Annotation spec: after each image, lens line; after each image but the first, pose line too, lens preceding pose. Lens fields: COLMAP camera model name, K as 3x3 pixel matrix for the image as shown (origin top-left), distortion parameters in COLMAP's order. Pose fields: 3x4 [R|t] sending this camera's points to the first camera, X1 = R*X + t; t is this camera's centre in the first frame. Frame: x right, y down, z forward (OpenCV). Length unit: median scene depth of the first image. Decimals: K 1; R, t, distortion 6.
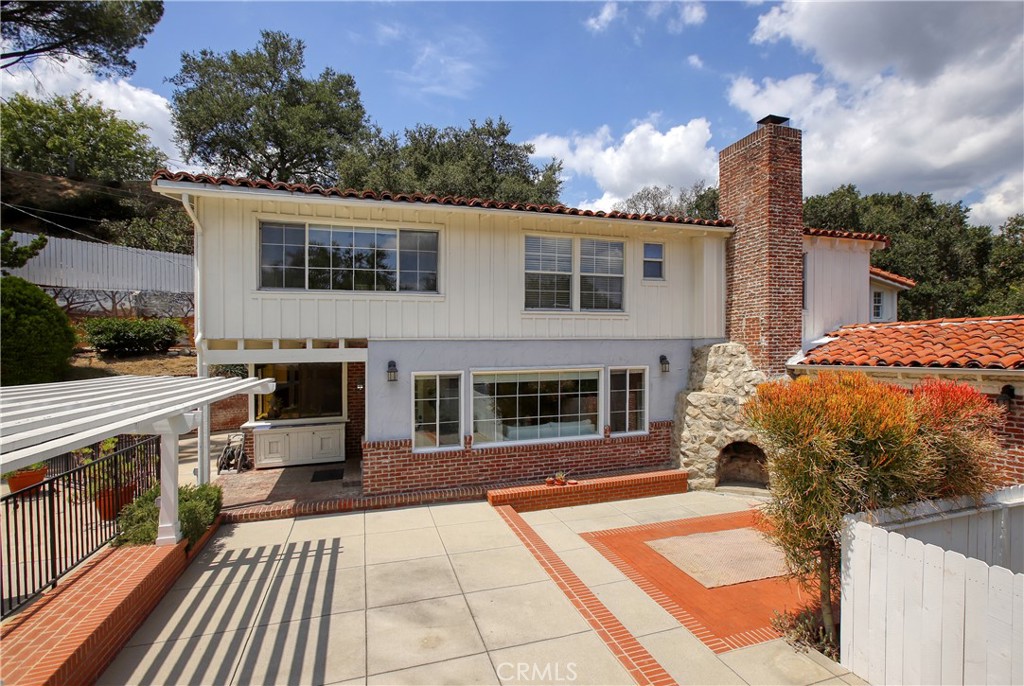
lens RADIAL K [[495.2, 0, 515.8], [0, 495.2, 358.8], [0, 0, 1]] dist [0.000669, 0.000301]
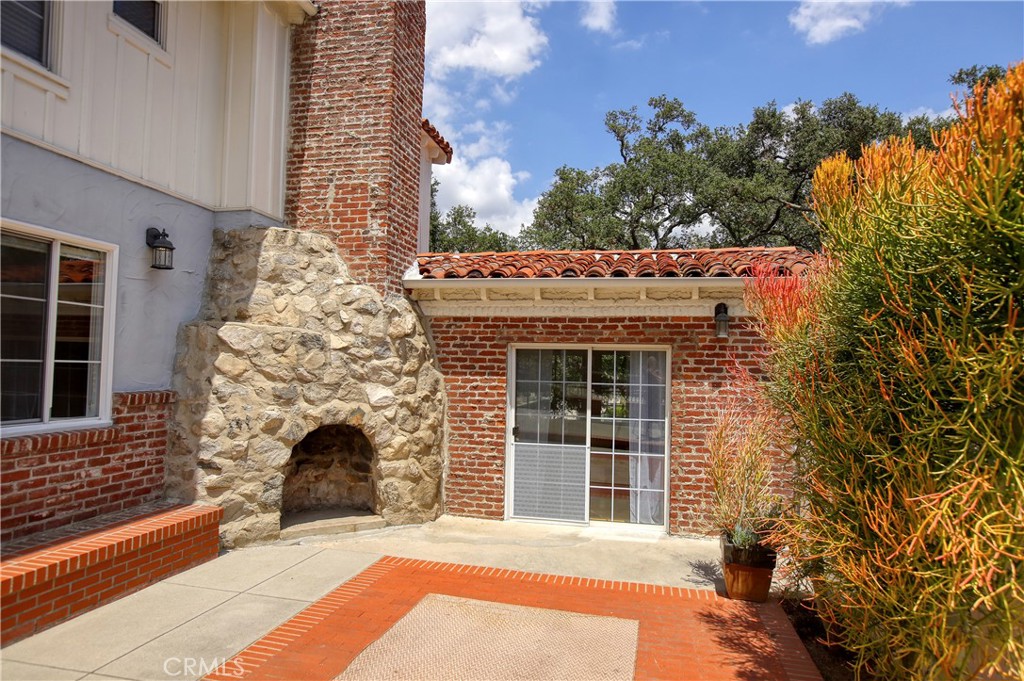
lens RADIAL K [[607.5, 0, 511.9], [0, 607.5, 363.3], [0, 0, 1]] dist [-0.017335, 0.001824]
pose [[0.506472, 0.041903, 0.861238, 0.027878], [-0.020189, 0.999121, -0.036739, 0.119482], [-0.862020, 0.001220, 0.506873, 0.522529]]
